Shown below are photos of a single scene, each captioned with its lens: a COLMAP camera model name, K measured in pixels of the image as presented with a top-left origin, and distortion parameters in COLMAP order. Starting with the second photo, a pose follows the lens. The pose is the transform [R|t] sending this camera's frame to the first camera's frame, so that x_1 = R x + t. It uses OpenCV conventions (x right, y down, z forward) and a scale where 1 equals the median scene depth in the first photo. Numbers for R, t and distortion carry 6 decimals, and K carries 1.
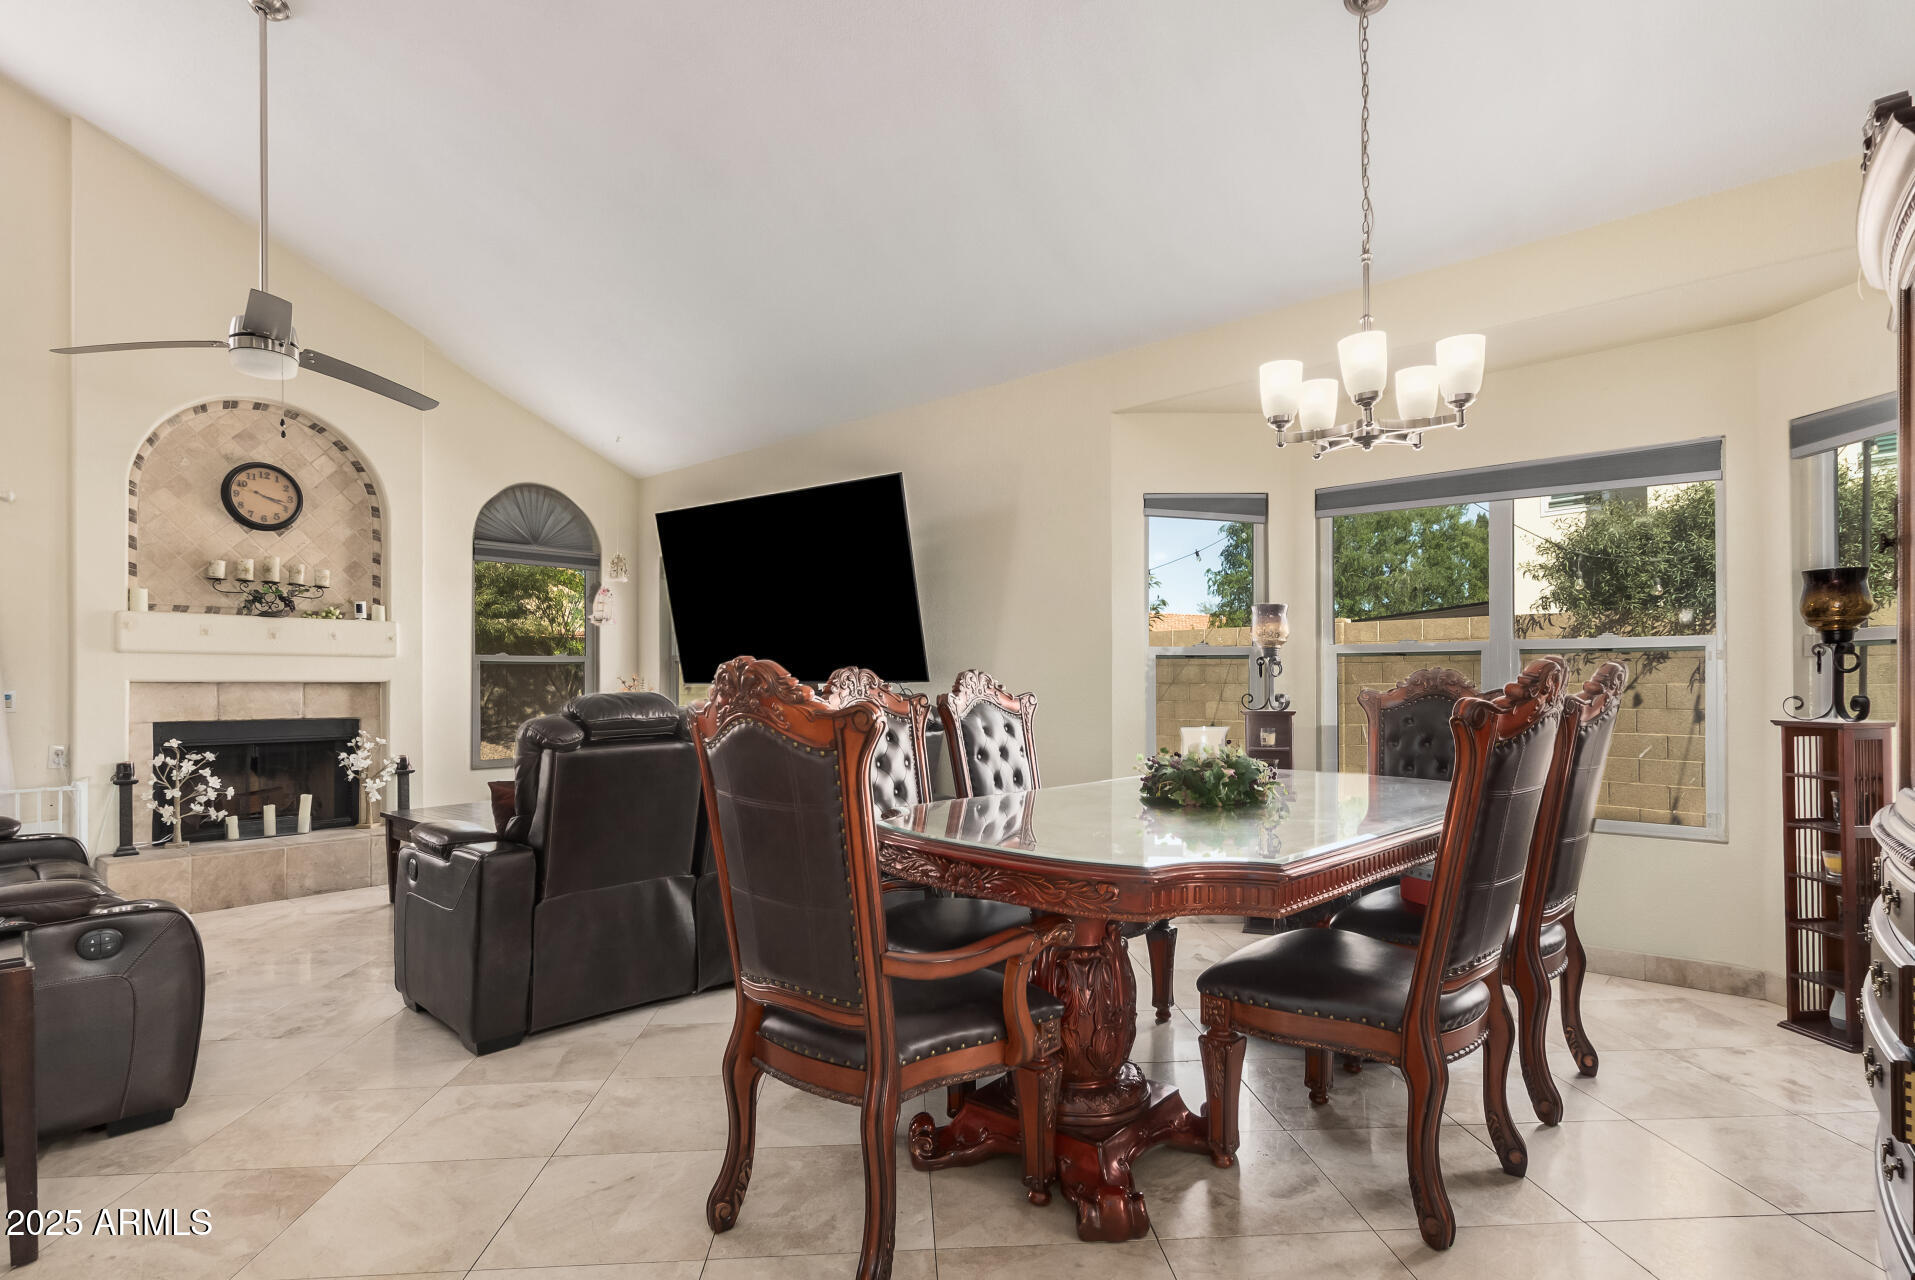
lens RADIAL K [[992.7, 0, 956.3], [0, 992.7, 678.8], [0, 0, 1]] dist [0.016165, -0.000838]
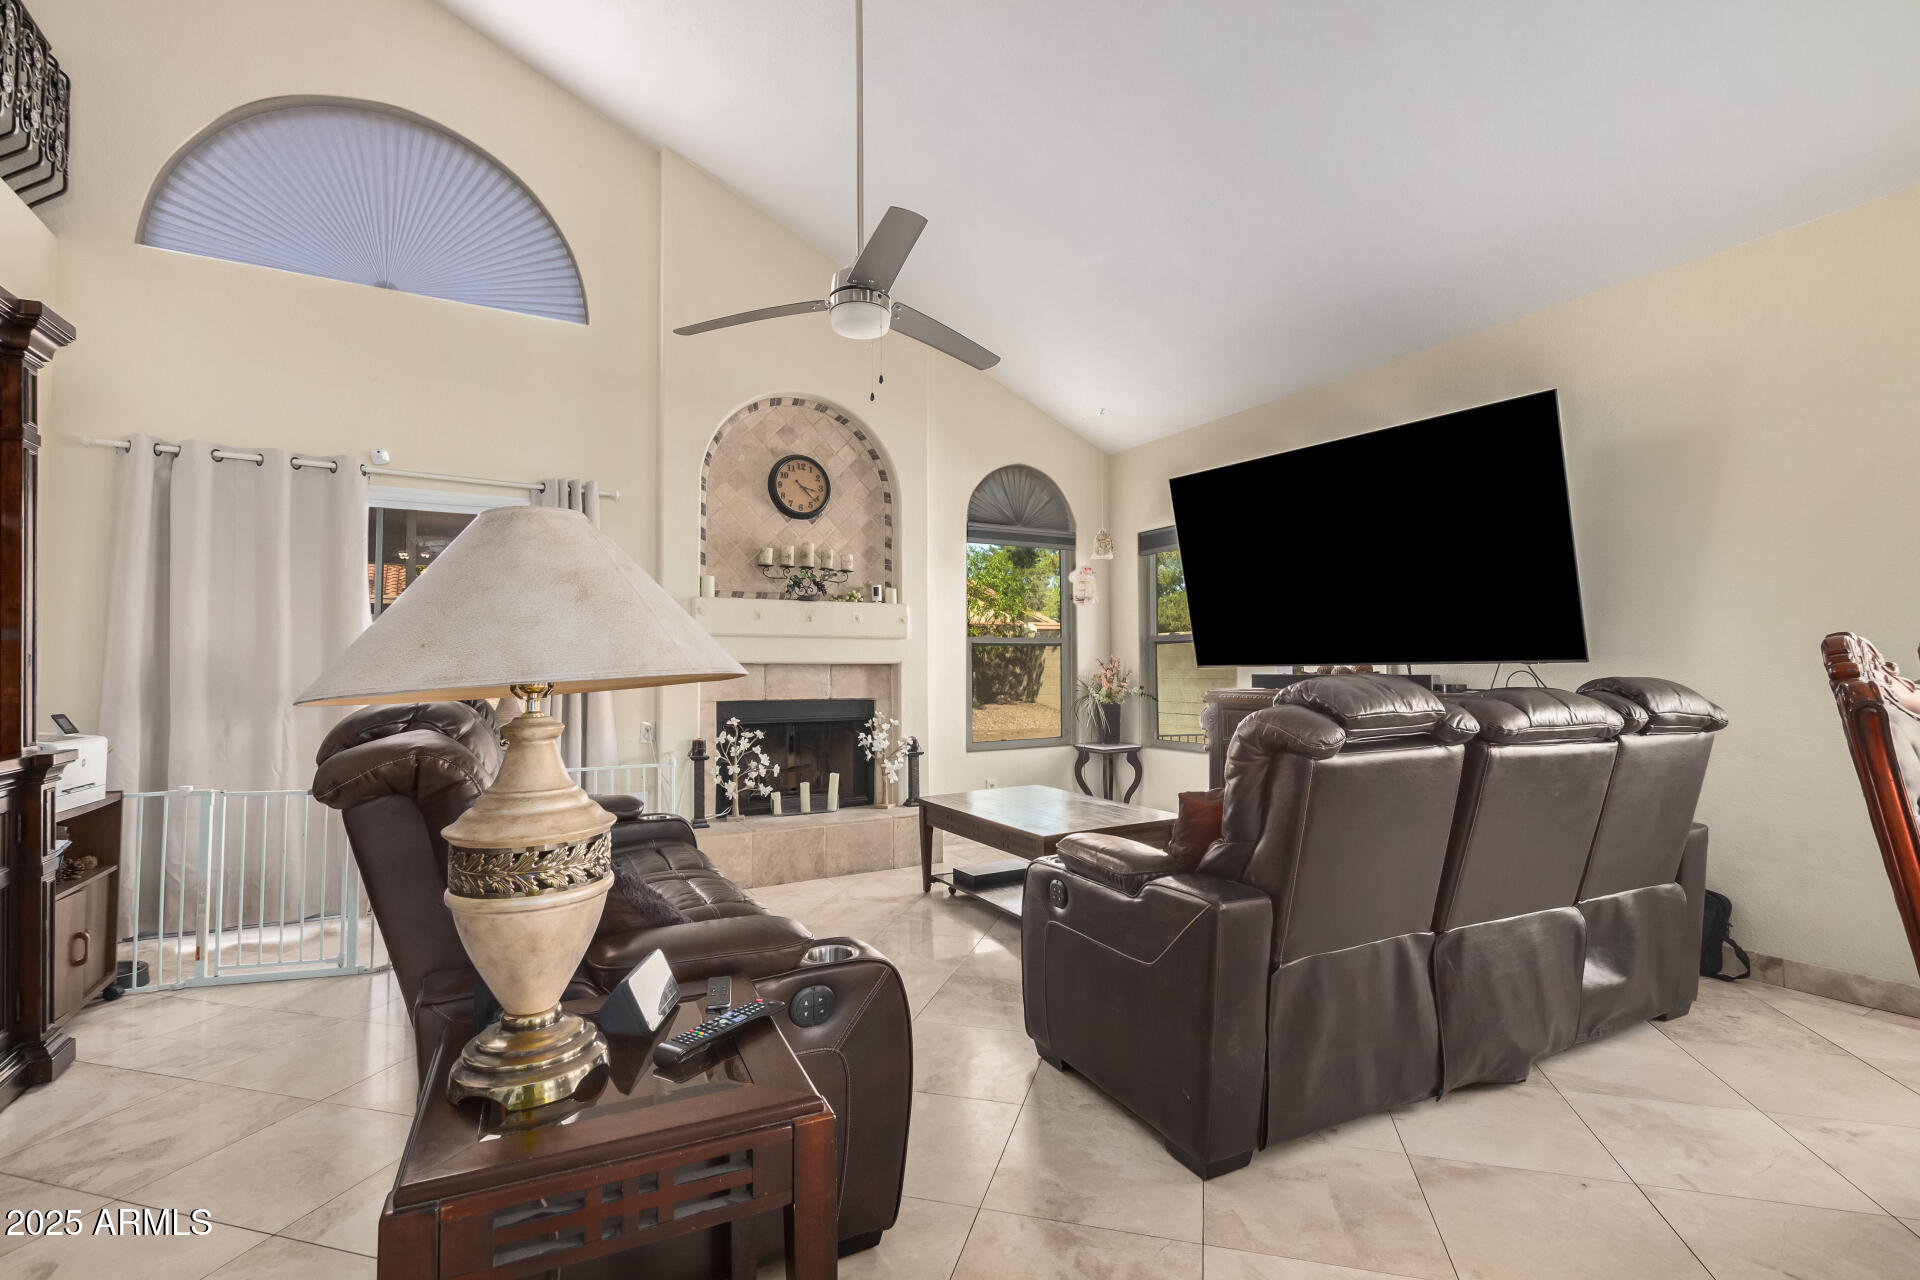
lens RADIAL K [[896.9, 0, 960.0], [0, 896.9, 640.0], [0, 0, 1]] dist [-0.001668, -0.000105]
pose [[0.944178, -0.009804, -0.329290, -0.231394], [0.001416, 0.999669, -0.025703, 0.002928], [0.329433, 0.023802, 0.943879, 0.175731]]
